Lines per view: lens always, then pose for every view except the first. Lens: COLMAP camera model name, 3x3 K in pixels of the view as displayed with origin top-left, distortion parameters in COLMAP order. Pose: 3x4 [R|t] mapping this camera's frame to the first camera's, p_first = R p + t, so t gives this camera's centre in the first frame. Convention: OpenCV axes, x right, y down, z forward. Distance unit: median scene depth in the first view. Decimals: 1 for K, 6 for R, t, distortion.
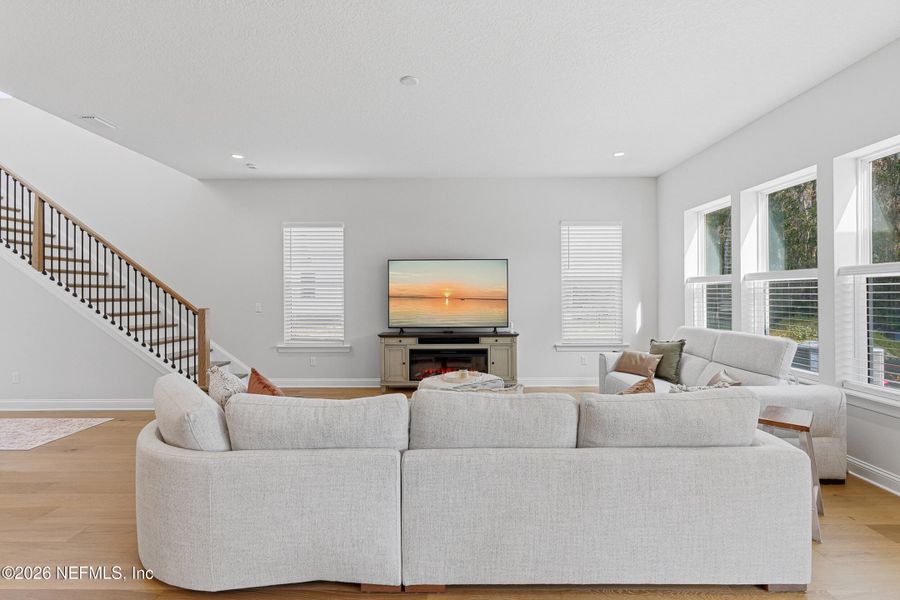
lens RADIAL K [[410.7, 0, 449.4], [0, 410.7, 290.8], [0, 0, 1]] dist [0.002710, 0.000437]
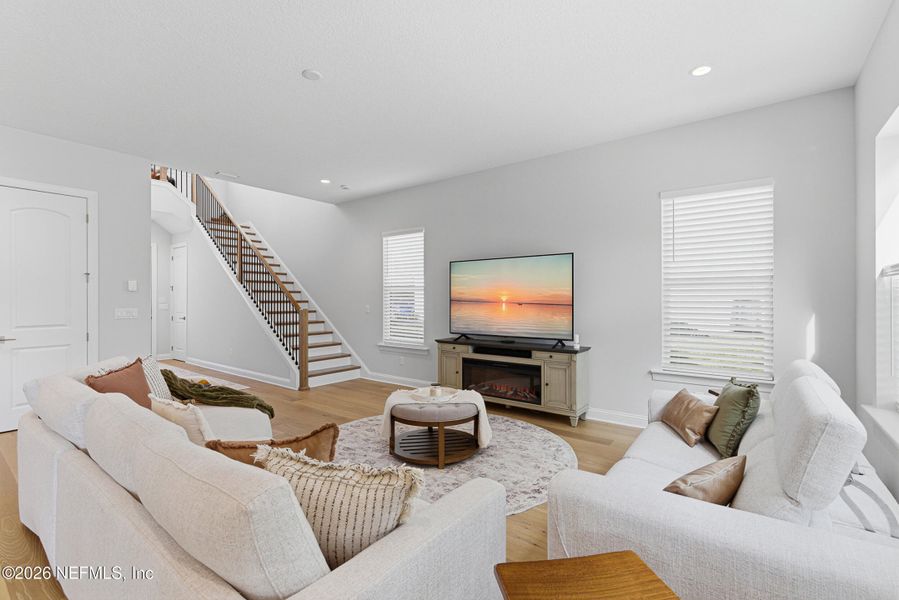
lens RADIAL K [[402.6, 0, 448.4], [0, 402.6, 298.1], [0, 0, 1]] dist [0.000520, 0.000079]
pose [[0.797006, 0.002678, -0.603965, 0.414452], [0.001809, 0.999975, 0.006820, 0.002382], [0.603969, -0.006528, 0.796981, 0.253941]]
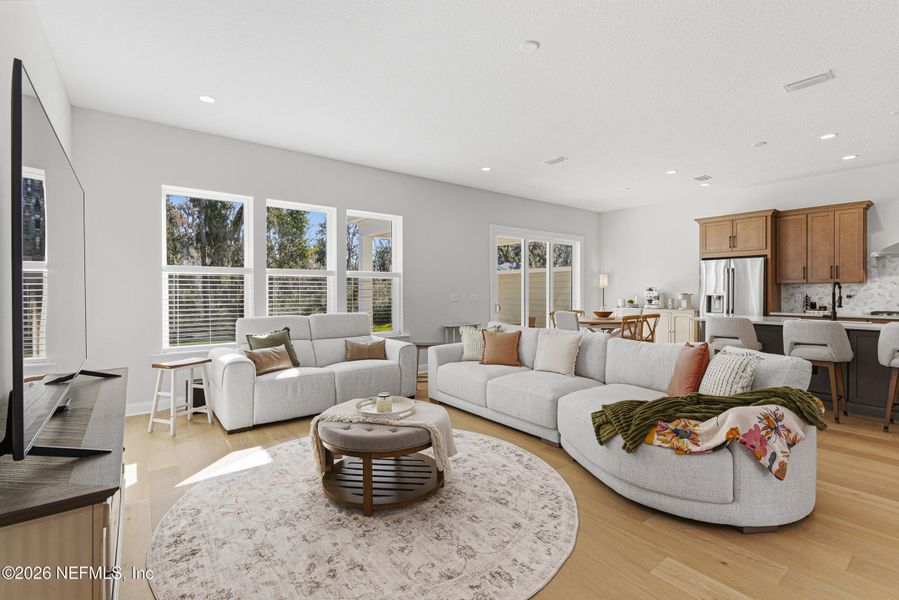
lens RADIAL K [[410.2, 0, 448.9], [0, 410.2, 290.8], [0, 0, 1]] dist [0.002710, 0.000437]
pose [[-0.617007, 0.002923, 0.786952, -0.397656], [-0.002885, 0.999978, -0.005976, 0.021318], [-0.786952, -0.005958, -0.616985, 0.971076]]
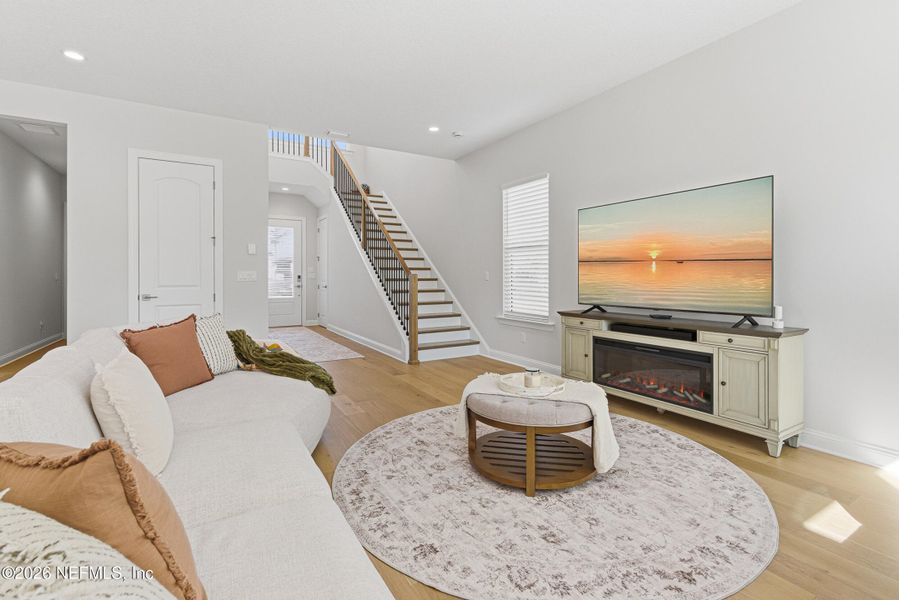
lens RADIAL K [[415.5, 0, 451.2], [0, 415.5, 275.6], [0, 0, 1]] dist [0.001089, 0.000595]
pose [[0.522575, 0.002835, -0.852588, 0.361595], [0.006253, 0.999955, 0.007158, 0.034130], [0.852570, -0.009072, 0.522534, 0.426474]]
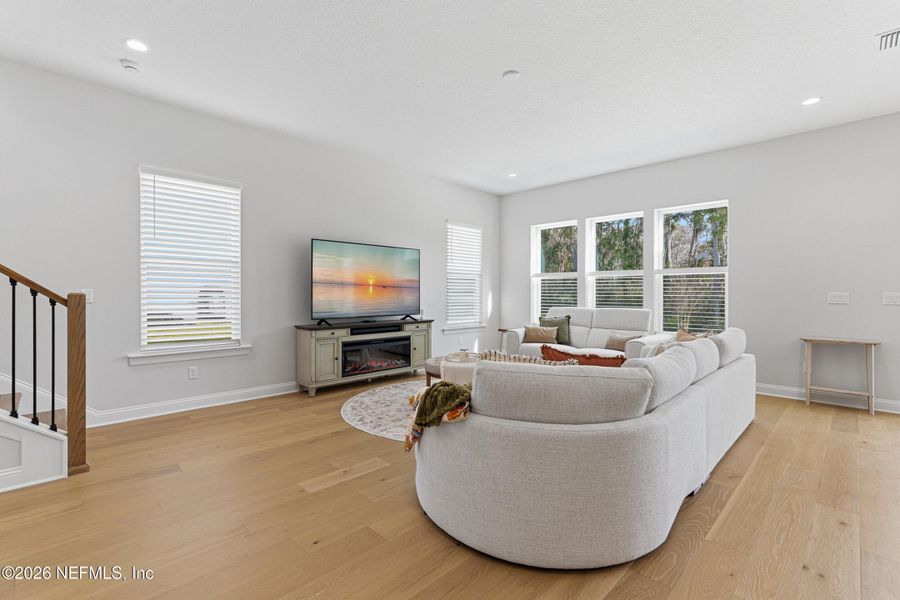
lens RADIAL K [[403.0, 0, 448.9], [0, 403.0, 298.1], [0, 0, 1]] dist [0.000520, 0.000079]
pose [[0.706262, -0.002784, 0.707945, -0.539112], [-0.012233, 0.999795, 0.016135, 0.029533], [-0.707845, -0.020056, 0.706083, 0.215132]]
